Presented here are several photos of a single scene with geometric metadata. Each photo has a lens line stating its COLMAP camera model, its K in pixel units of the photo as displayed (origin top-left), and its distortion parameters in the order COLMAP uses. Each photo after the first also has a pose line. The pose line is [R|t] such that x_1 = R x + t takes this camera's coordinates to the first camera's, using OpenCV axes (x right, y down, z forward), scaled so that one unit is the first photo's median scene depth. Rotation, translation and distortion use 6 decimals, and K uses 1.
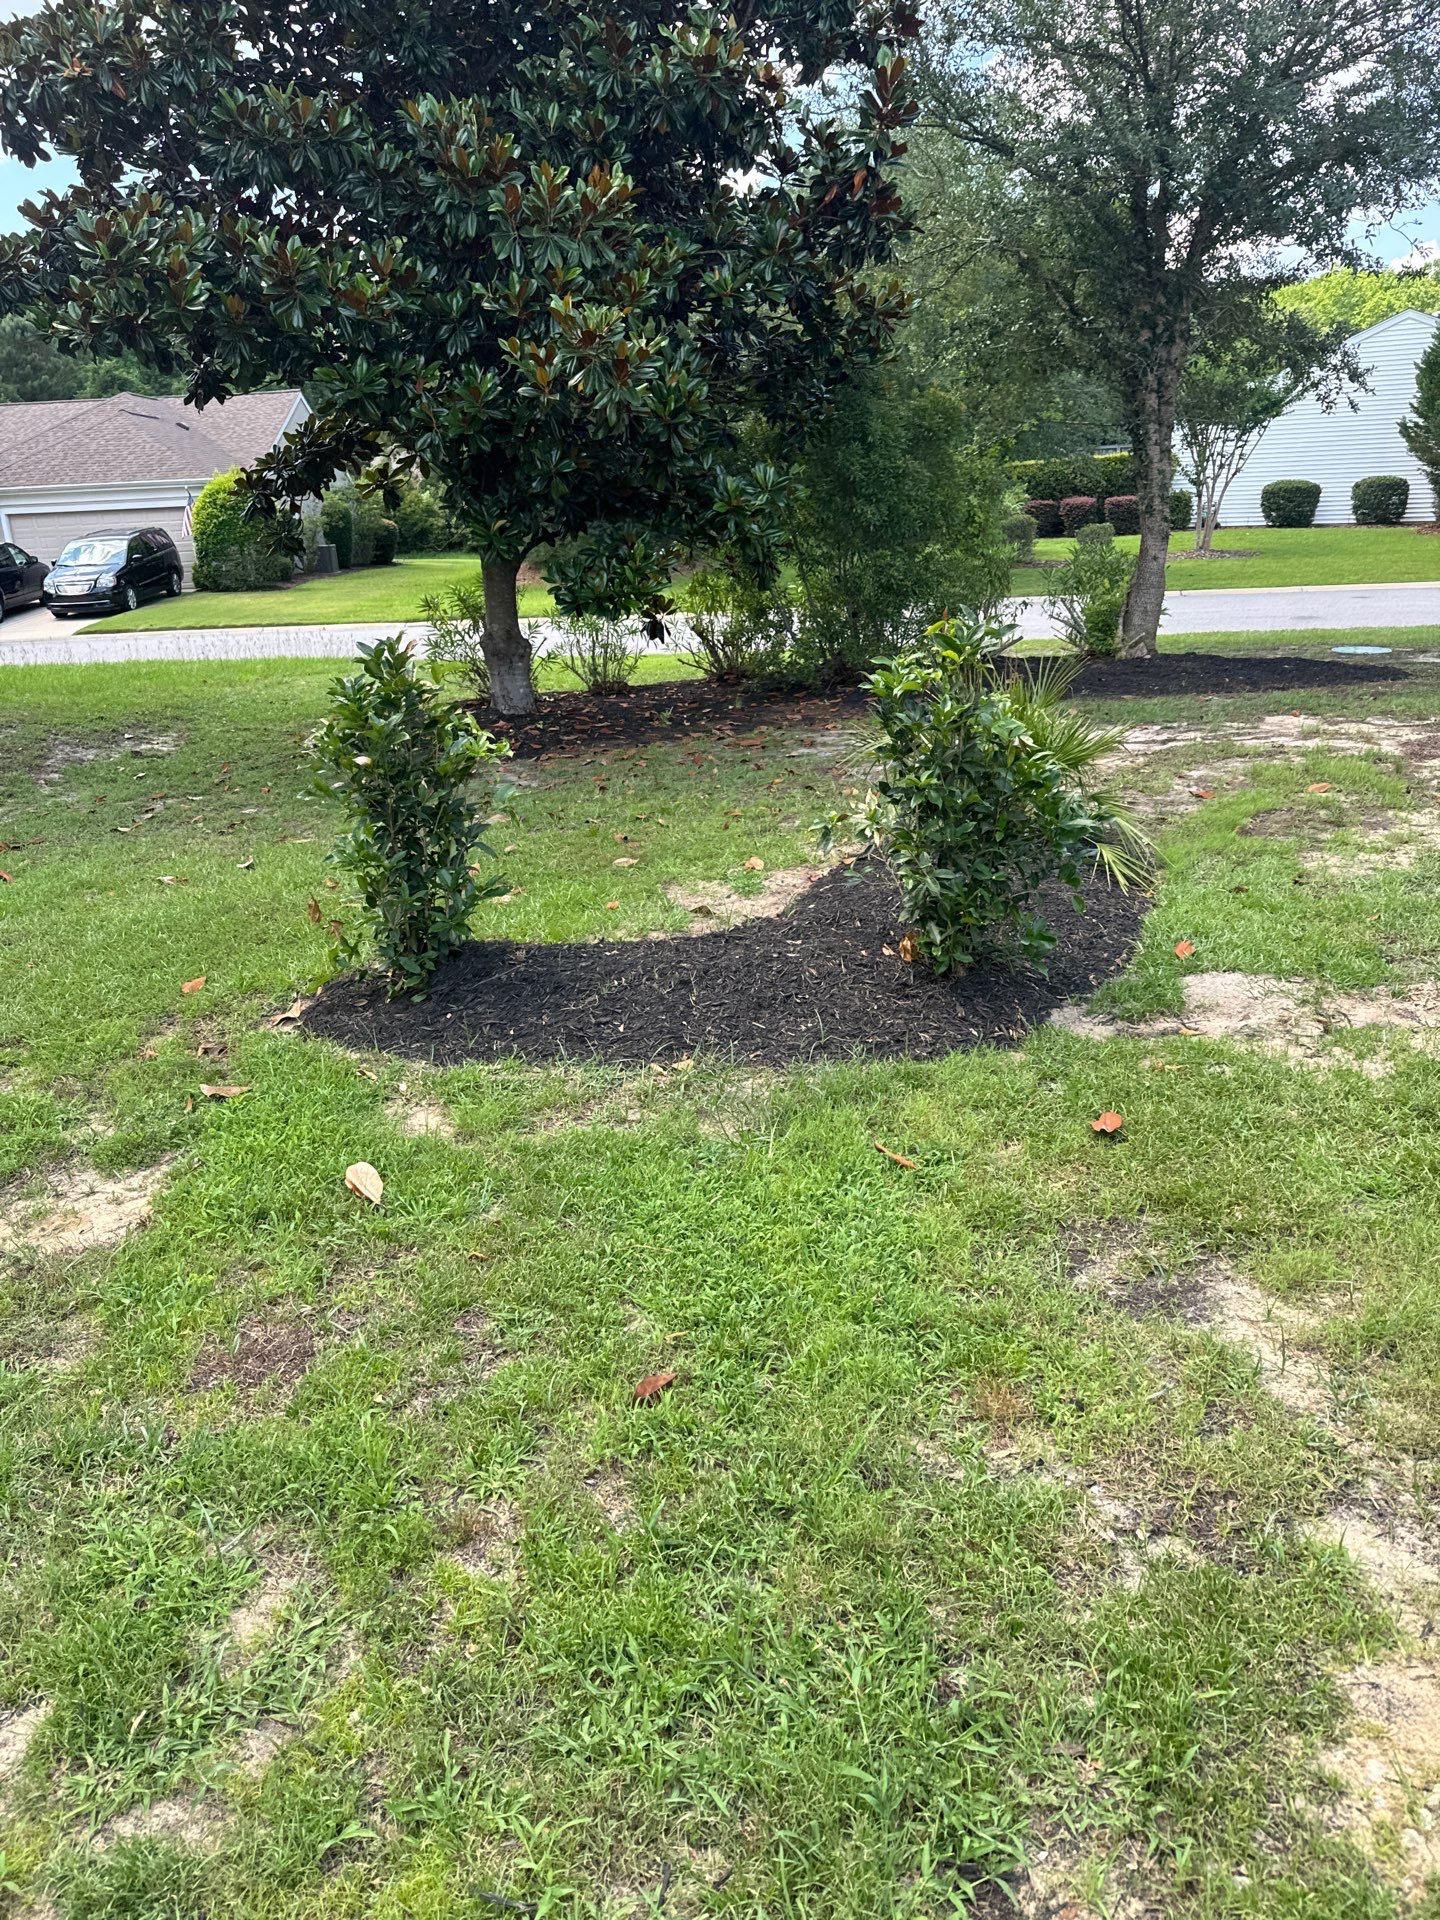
lens RADIAL K [[1383.3, 0, 718.2], [0, 1383.3, 958.2], [0, 0, 1]] dist [0.110273, -0.191026]
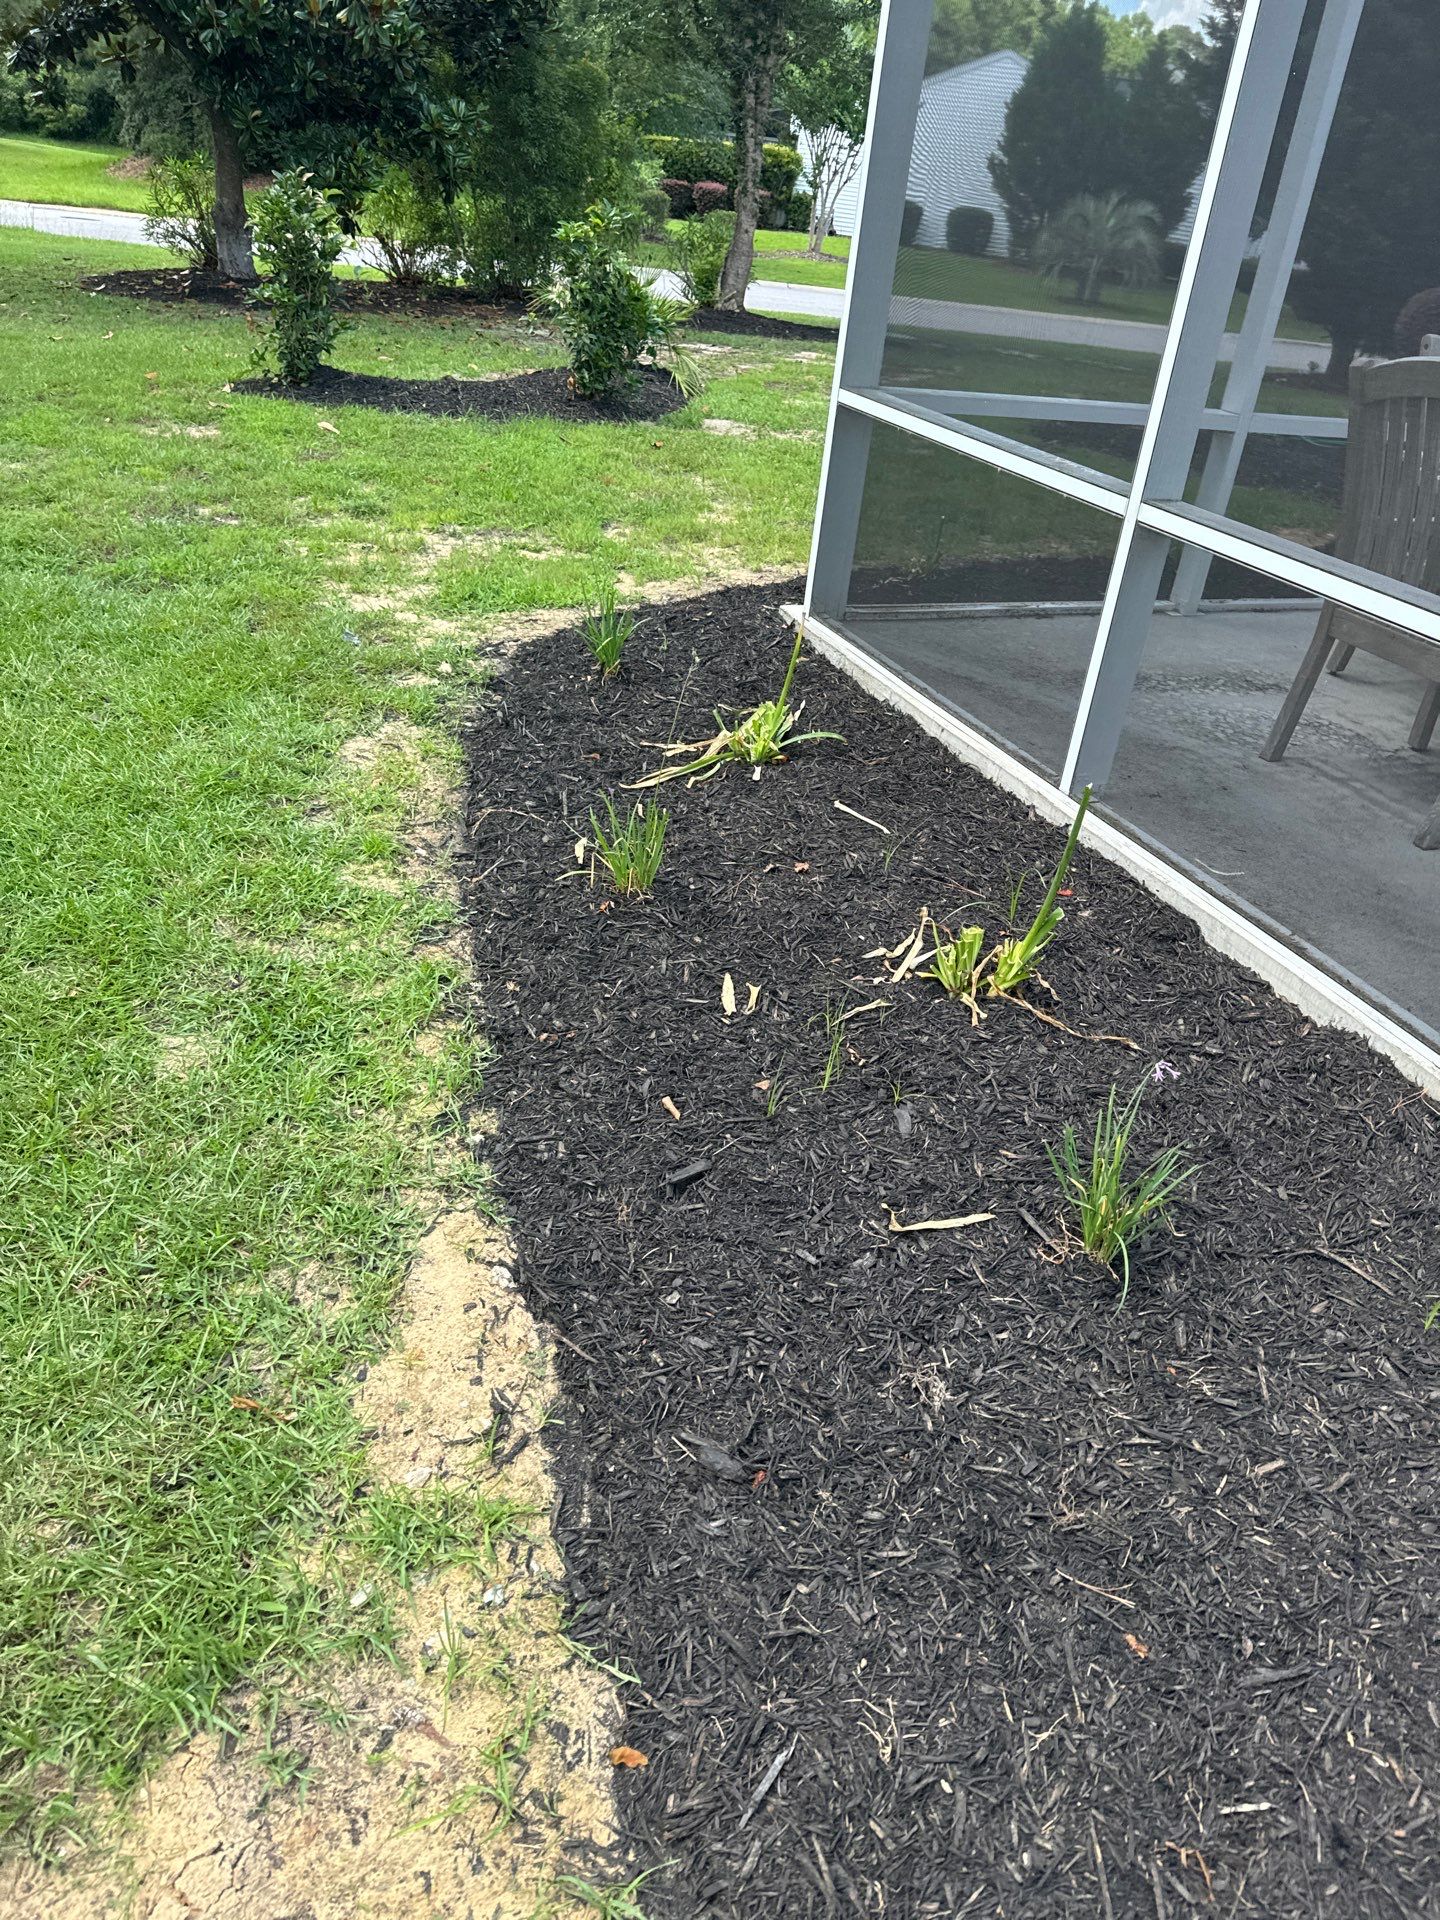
lens RADIAL K [[1420.5, 0, 741.4], [0, 1420.5, 959.1], [0, 0, 1]] dist [-0.002966, 0.001651]
pose [[0.957641, 0.008098, 0.287850, -0.064548], [-0.064137, 0.980494, 0.185792, 0.127551], [-0.280731, -0.196384, 0.939481, -0.355437]]
